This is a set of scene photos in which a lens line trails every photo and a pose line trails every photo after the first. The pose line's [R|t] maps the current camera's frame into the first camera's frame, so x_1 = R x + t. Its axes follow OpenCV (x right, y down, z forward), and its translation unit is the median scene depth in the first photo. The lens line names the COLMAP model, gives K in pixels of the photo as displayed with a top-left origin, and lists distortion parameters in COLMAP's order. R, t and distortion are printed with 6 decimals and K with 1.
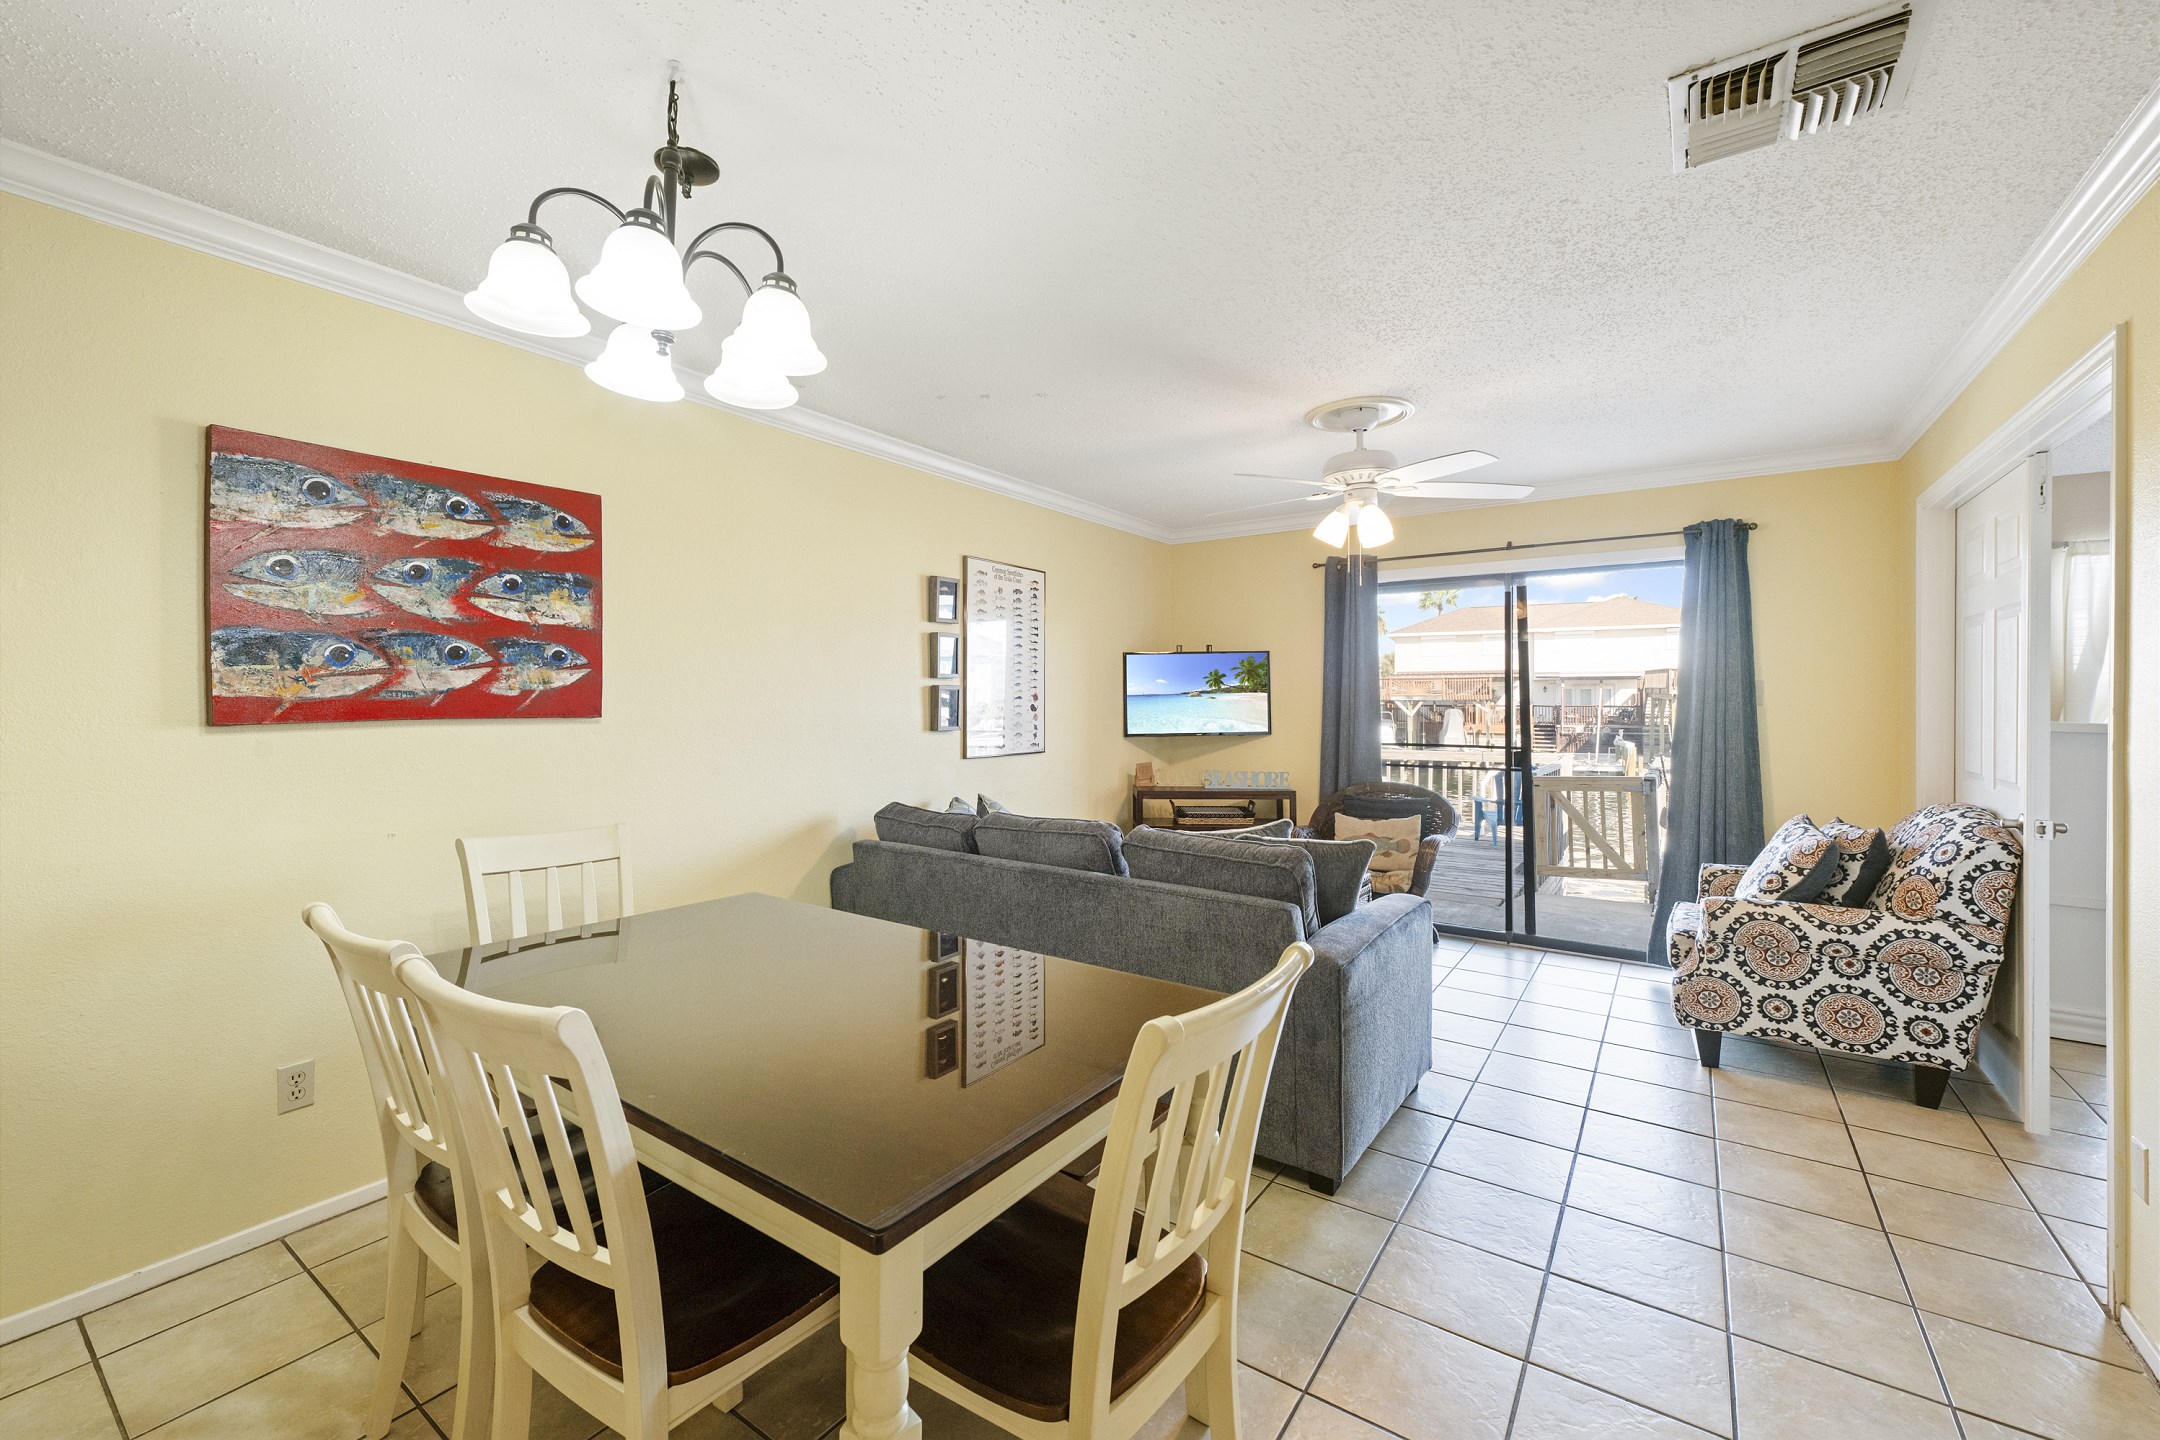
lens RADIAL K [[865.0, 0, 1080.3], [0, 865.0, 702.7], [0, 0, 1]] dist [0.001479, -0.000231]
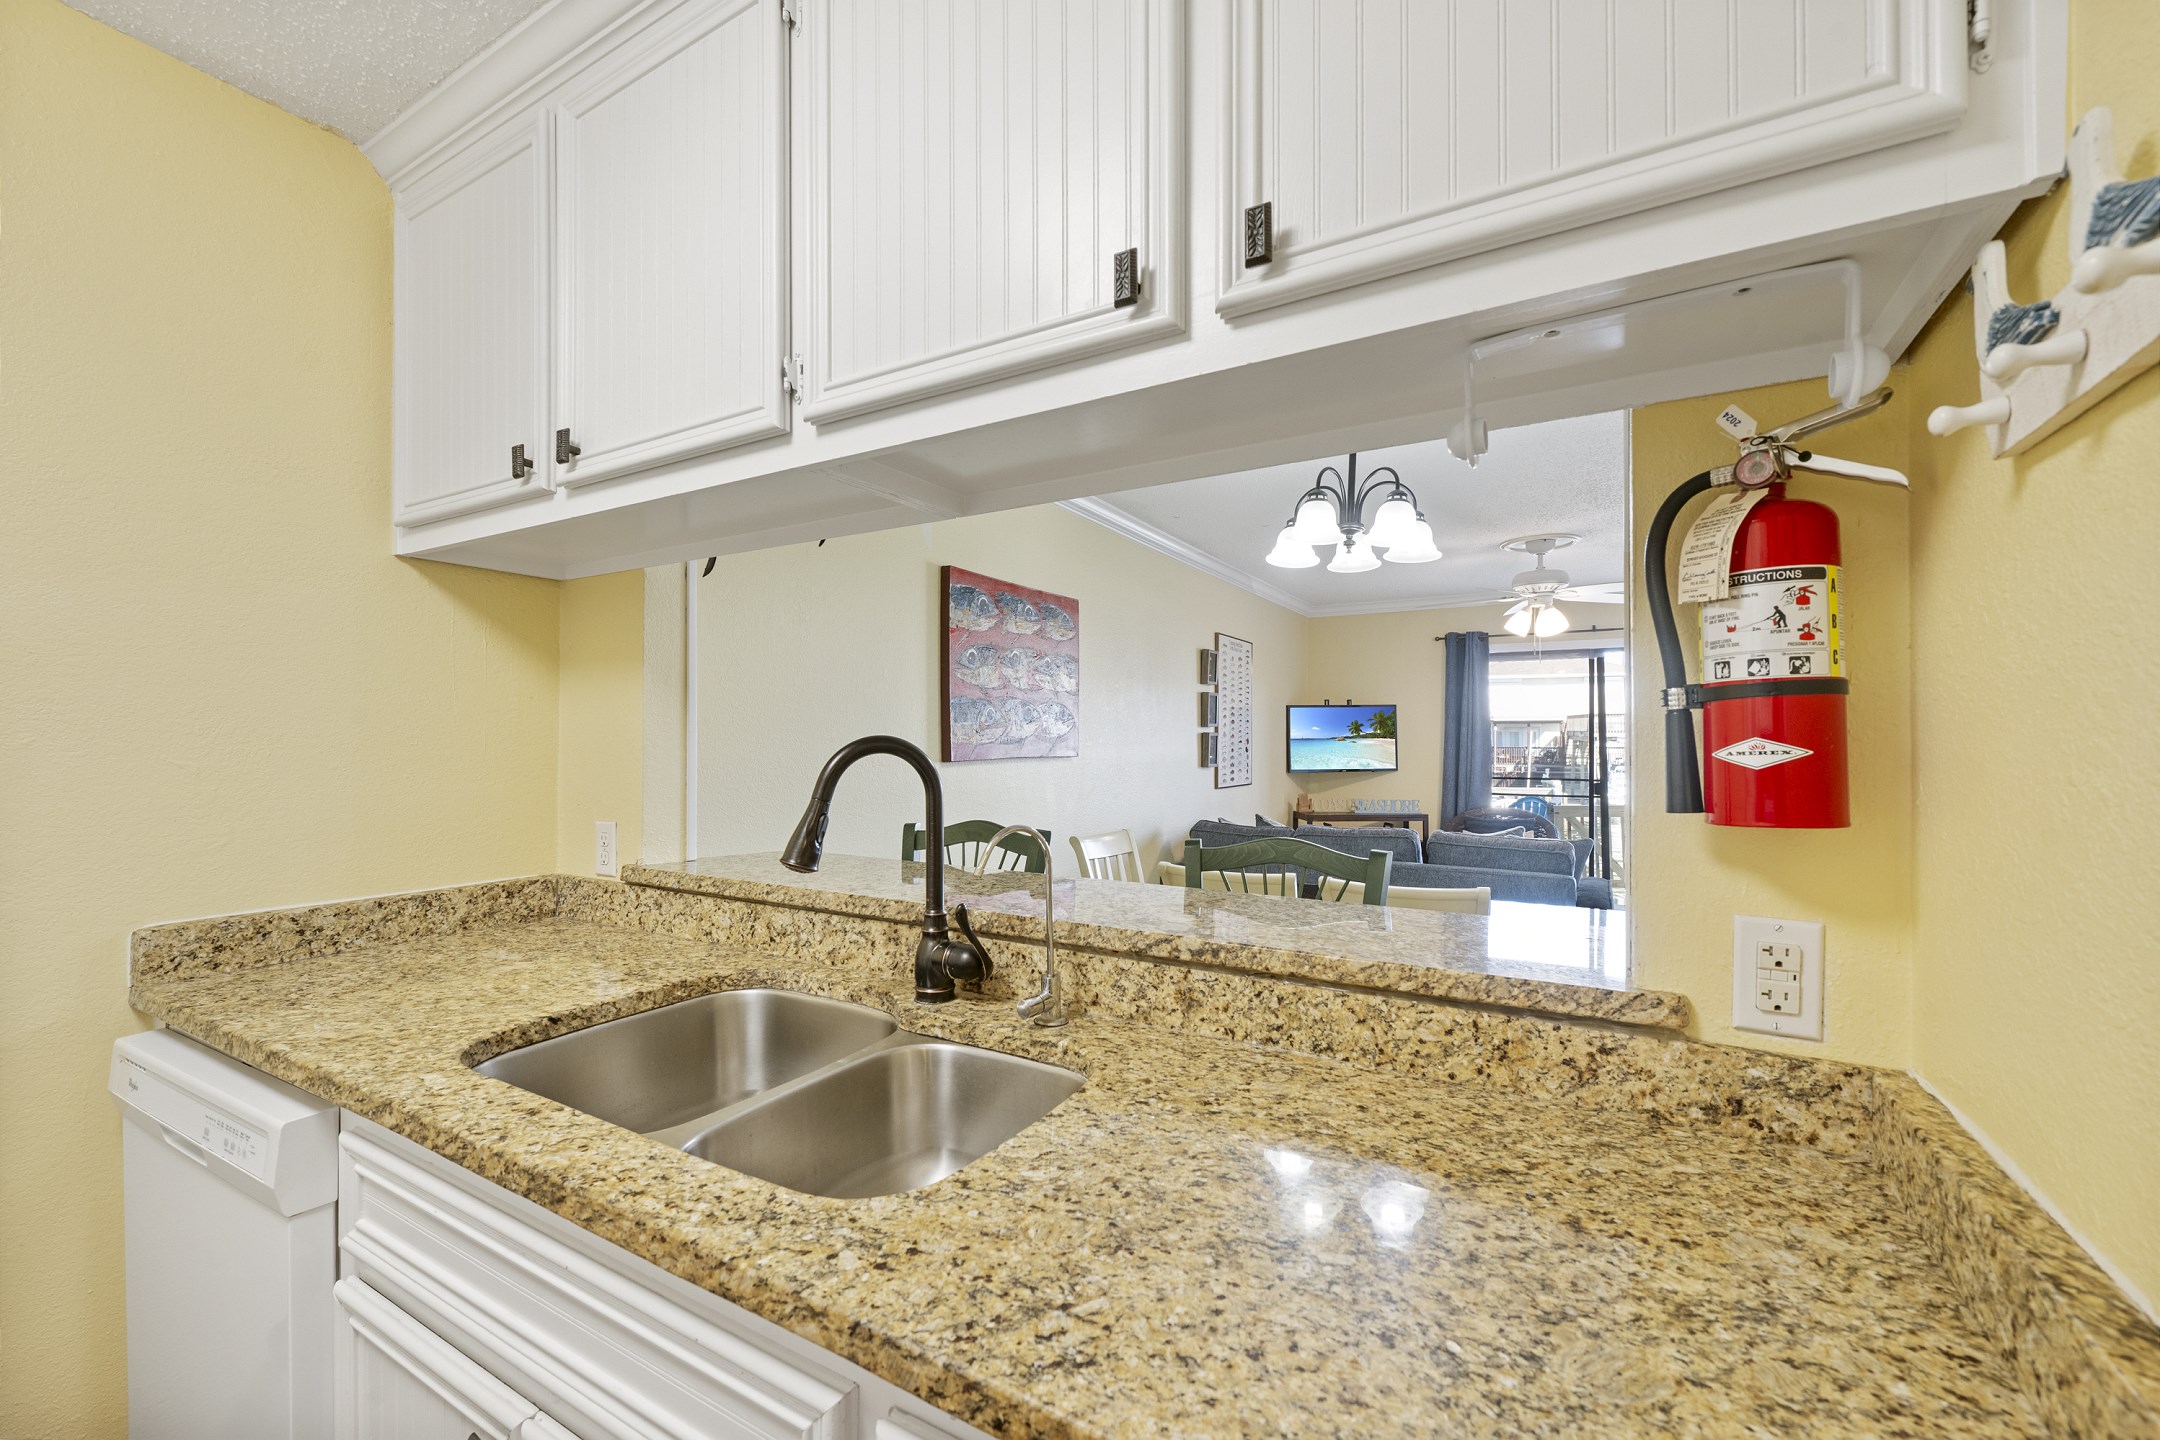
lens RADIAL K [[865.0, 0, 1077.0], [0, 865.0, 742.0], [0, 0, 1]] dist [0.001479, -0.000231]
pose [[0.995740, 0.002312, 0.092181, -0.391332], [-0.002180, 0.999996, -0.001528, -0.002863], [-0.092184, 0.001321, 0.995741, -0.235104]]
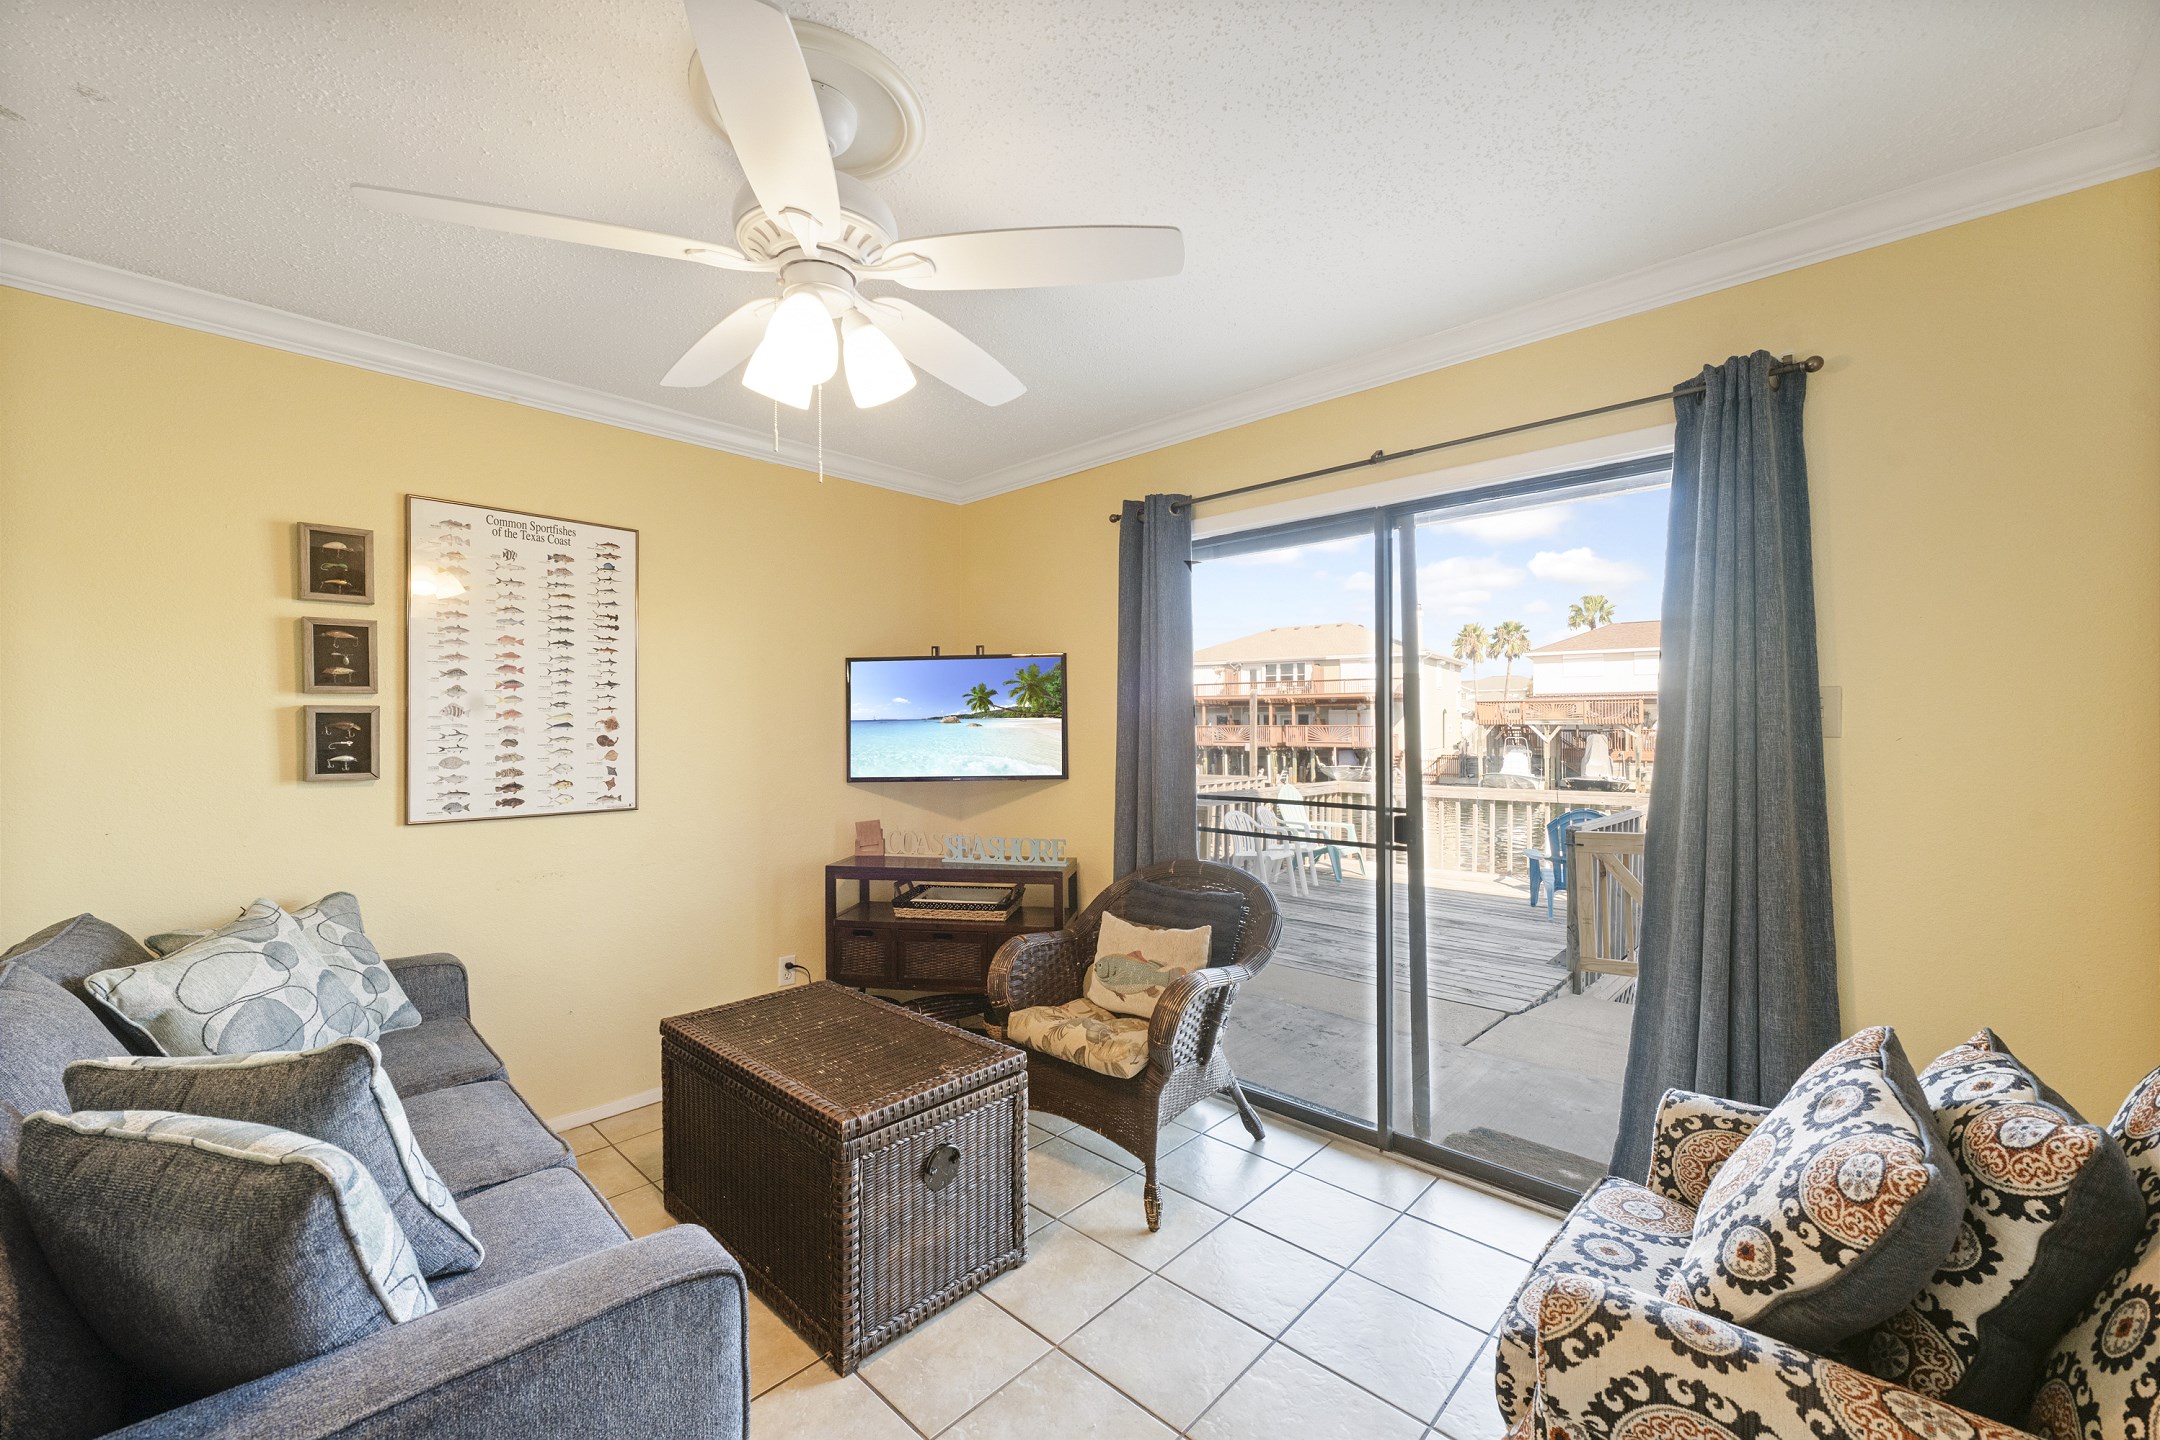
lens RADIAL K [[865.0, 0, 1087.1], [0, 865.0, 724.4], [0, 0, 1]] dist [0.001479, -0.000231]
pose [[0.990671, -0.002181, -0.136254, 0.351311], [0.001616, 0.999990, -0.004262, -0.002762], [0.136262, 0.004002, 0.990665, 0.372918]]
